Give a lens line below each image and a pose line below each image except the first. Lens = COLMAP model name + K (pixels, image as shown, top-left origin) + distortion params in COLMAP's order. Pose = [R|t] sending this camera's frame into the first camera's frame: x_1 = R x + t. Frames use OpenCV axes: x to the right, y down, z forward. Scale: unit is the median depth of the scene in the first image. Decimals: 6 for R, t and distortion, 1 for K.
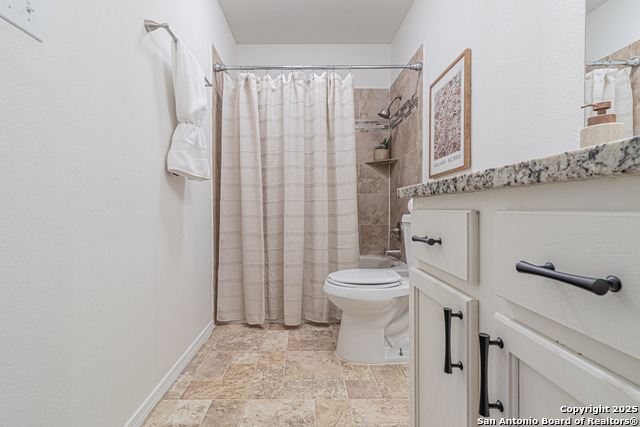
lens RADIAL K [[301.6, 0, 318.7], [0, 301.6, 210.0], [0, 0, 1]] dist [0.000268, -0.000463]
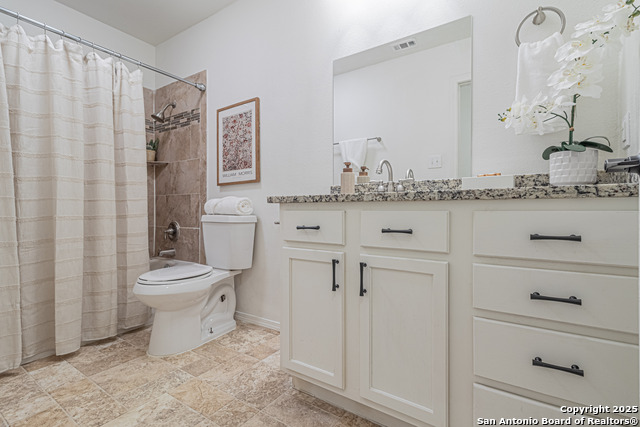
lens RADIAL K [[301.6, 0, 318.7], [0, 301.6, 210.0], [0, 0, 1]] dist [0.000268, -0.000463]
pose [[0.550333, 0.008433, 0.834902, -0.404383], [-0.000849, 0.999954, -0.009540, 0.004943], [-0.834945, 0.004541, 0.550315, -0.009246]]
